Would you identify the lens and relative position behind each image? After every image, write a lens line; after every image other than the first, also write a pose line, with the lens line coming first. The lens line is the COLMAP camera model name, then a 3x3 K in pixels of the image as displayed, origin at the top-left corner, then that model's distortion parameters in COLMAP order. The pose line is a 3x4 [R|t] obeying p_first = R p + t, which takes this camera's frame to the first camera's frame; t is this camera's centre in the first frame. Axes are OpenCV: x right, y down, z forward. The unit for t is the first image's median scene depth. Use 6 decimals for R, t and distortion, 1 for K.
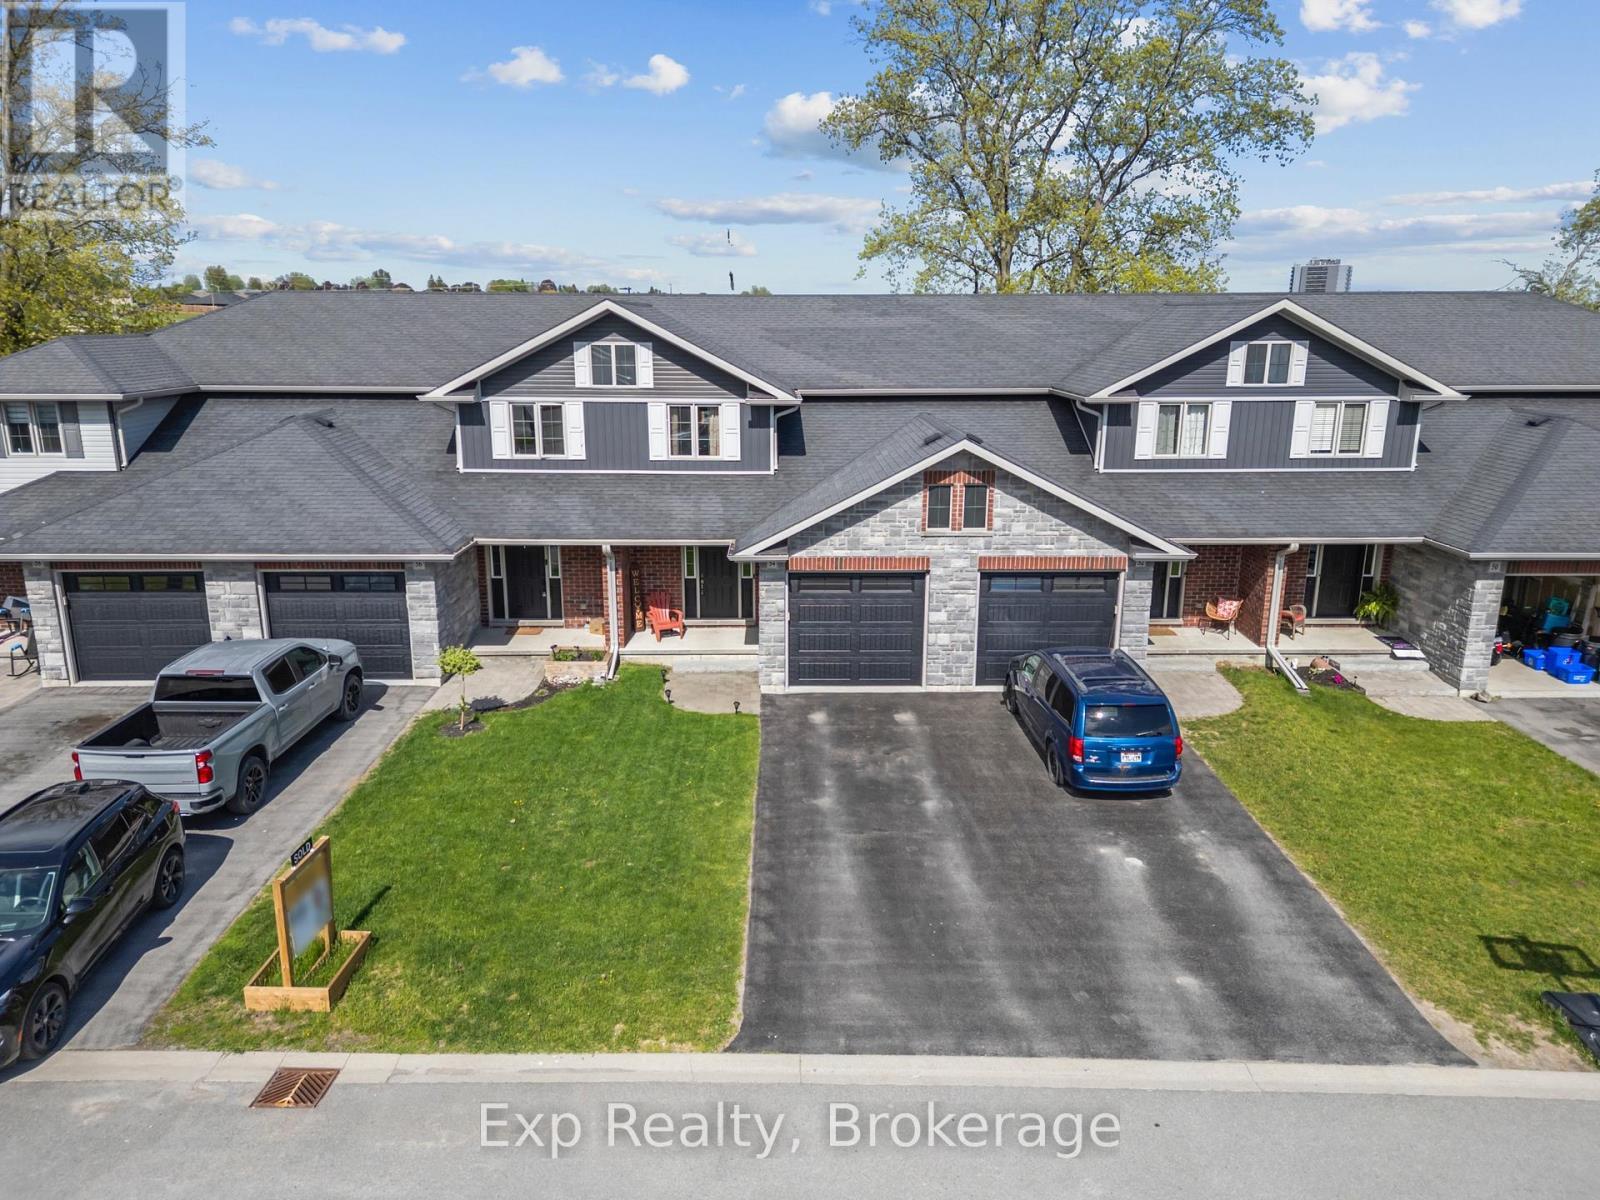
lens RADIAL K [[1159.3, 0, 790.5], [0, 1159.3, 605.7], [0, 0, 1]] dist [0.058613, -0.002383]
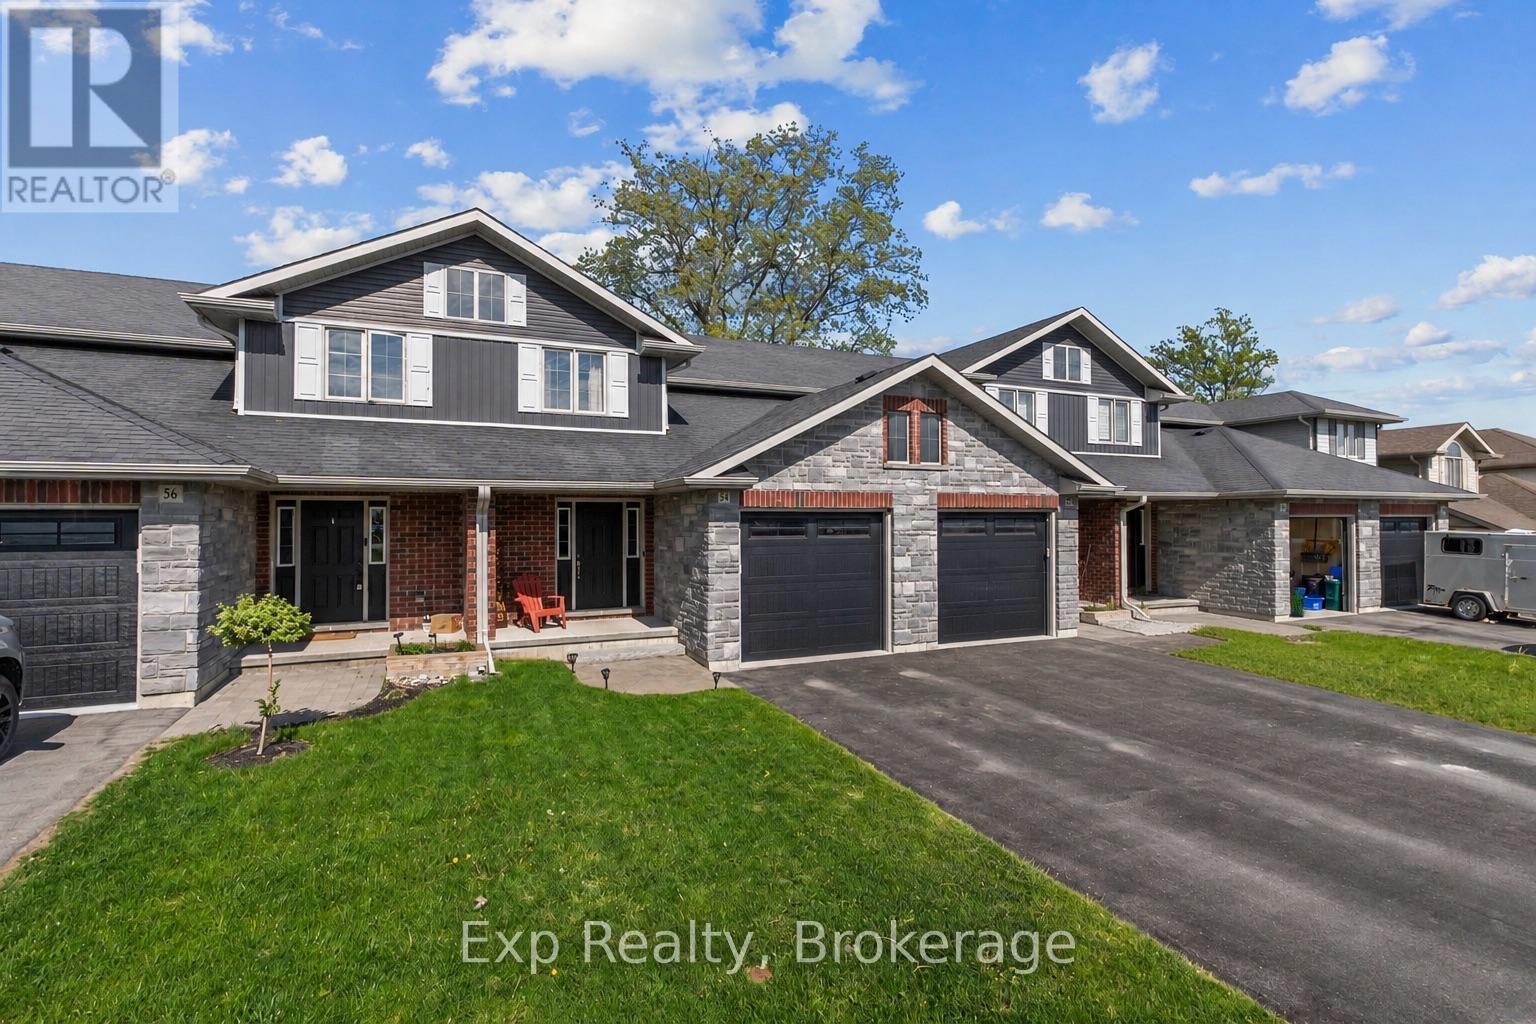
lens RADIAL K [[736.8, 0, 768.4], [0, 736.8, 517.0], [0, 0, 1]] dist [-0.003154, 0.000827]
pose [[0.907738, 0.003812, 0.419521, -0.196135], [0.106869, 0.964871, -0.240006, 0.098202], [-0.405698, 0.262696, 0.875443, 0.541687]]
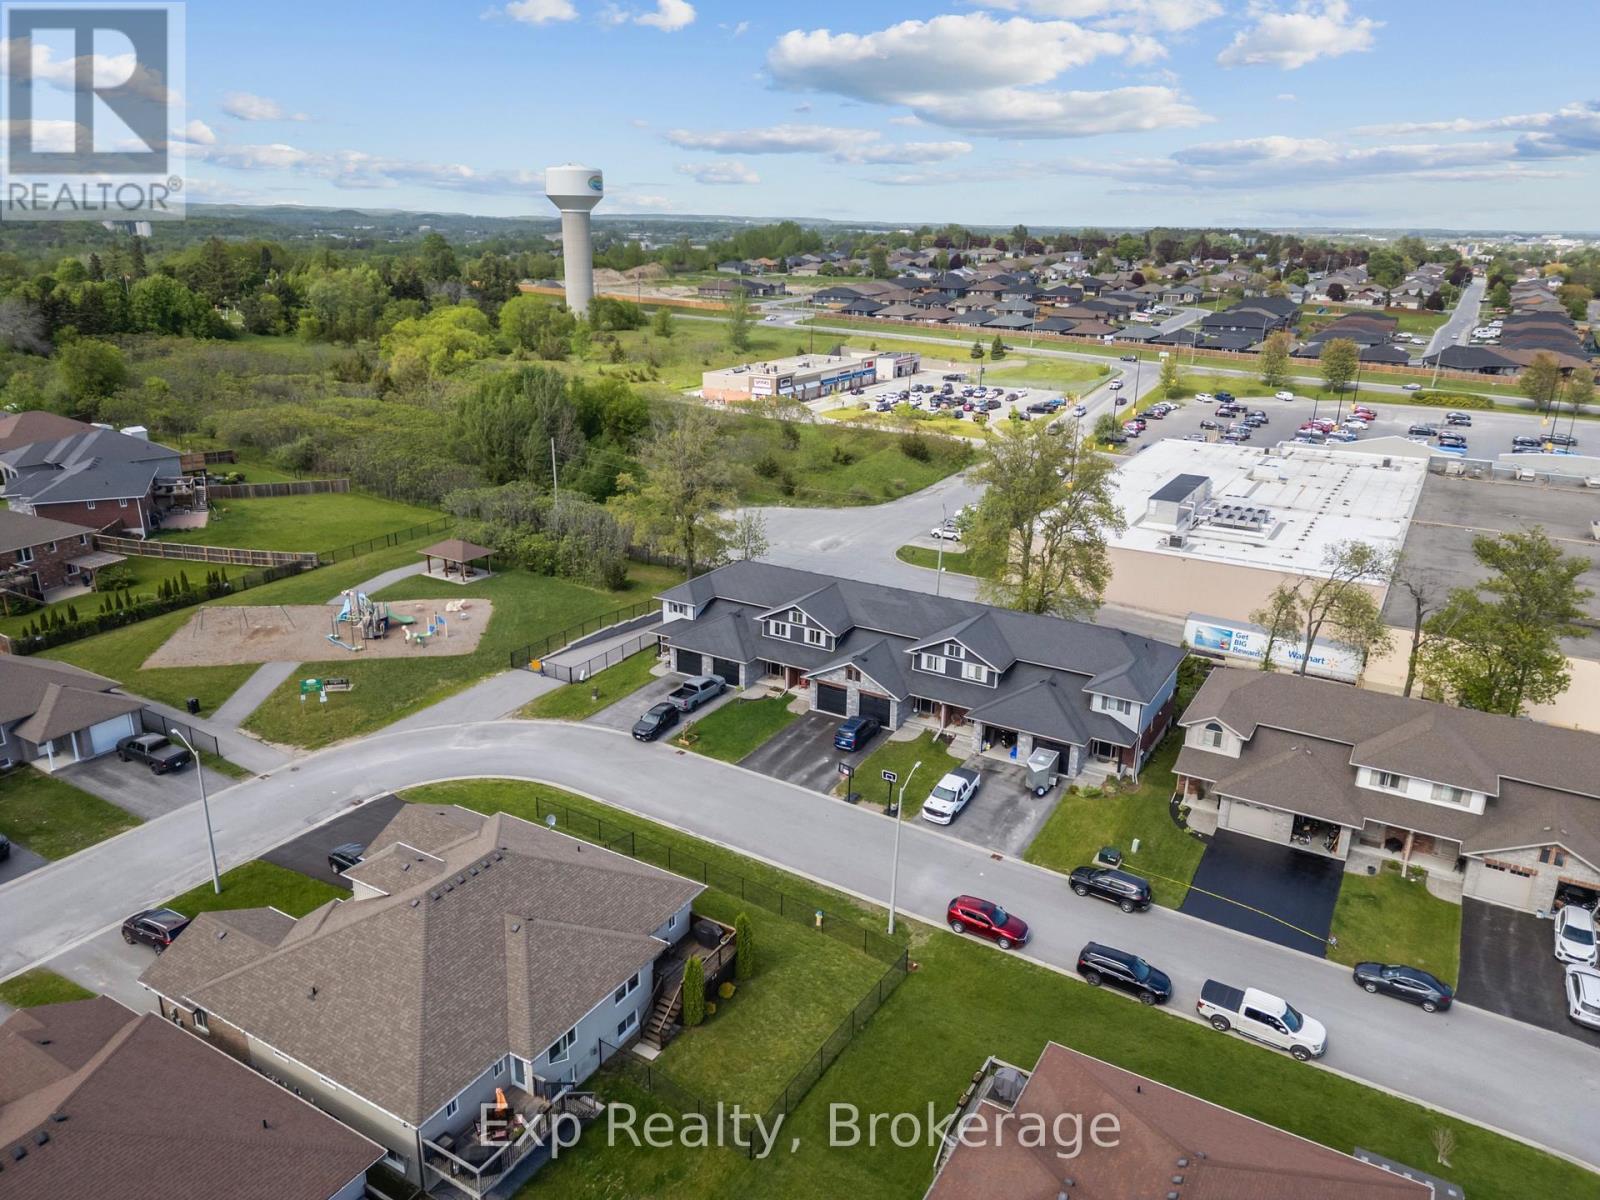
lens RADIAL K [[1159.3, 0, 790.5], [0, 1159.3, 605.7], [0, 0, 1]] dist [0.058613, -0.002383]
pose [[0.856157, 0.178848, -0.484777, 1.835530], [-0.140693, 0.983429, 0.114340, -0.740611], [0.497193, -0.029688, 0.867132, -2.564907]]
